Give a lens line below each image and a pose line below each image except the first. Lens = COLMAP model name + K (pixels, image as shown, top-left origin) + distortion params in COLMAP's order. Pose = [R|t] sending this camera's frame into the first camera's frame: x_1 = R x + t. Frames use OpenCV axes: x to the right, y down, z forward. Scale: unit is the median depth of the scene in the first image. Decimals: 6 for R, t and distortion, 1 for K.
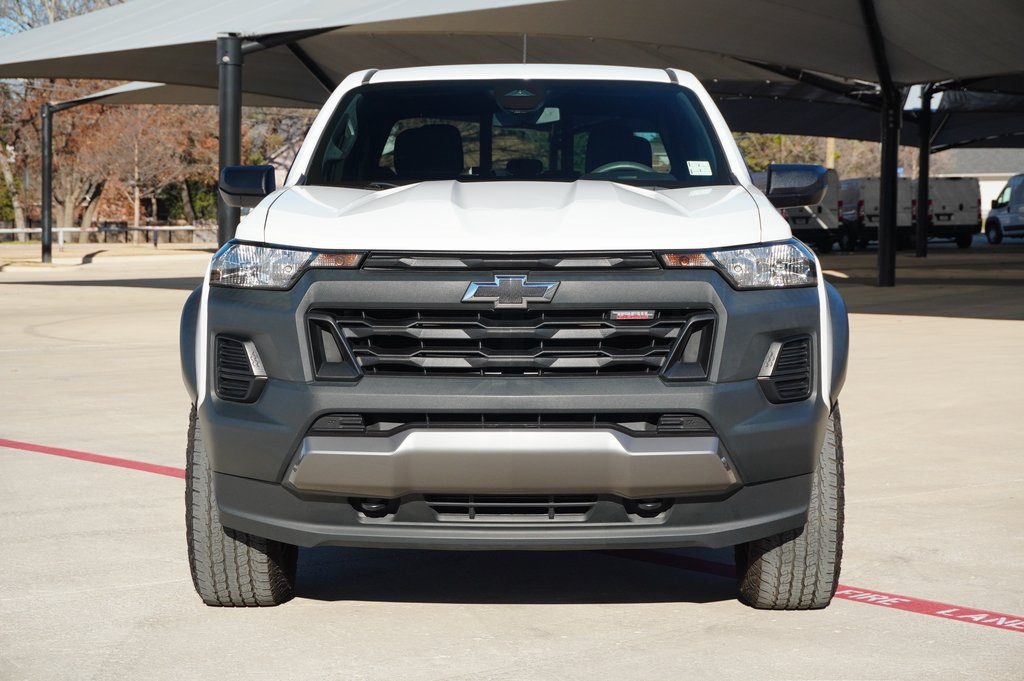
lens RADIAL K [[2147.9, 0, 512.0], [0, 2147.9, 340.5], [0, 0, 1]] dist [-0.031199, -0.062639]
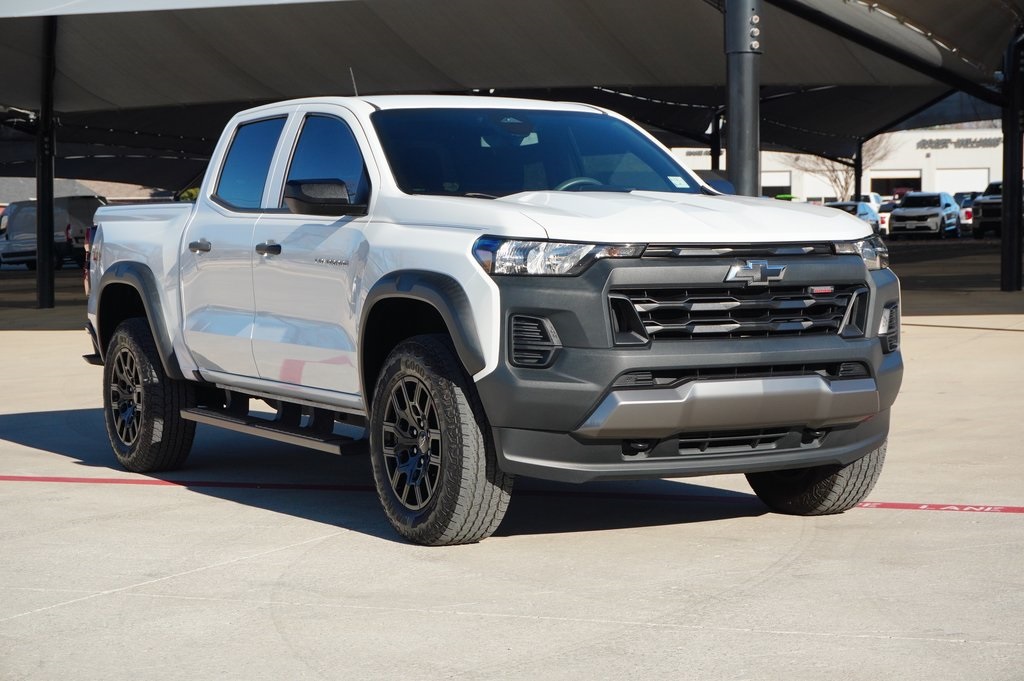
lens RADIAL K [[2147.9, 0, 512.0], [0, 2147.9, 340.5], [0, 0, 1]] dist [-0.031199, -0.062639]
pose [[0.874922, -0.030729, 0.483287, -0.740553], [0.037331, 0.999295, -0.004045, 0.017584], [-0.482822, 0.021581, 0.875453, -0.072915]]
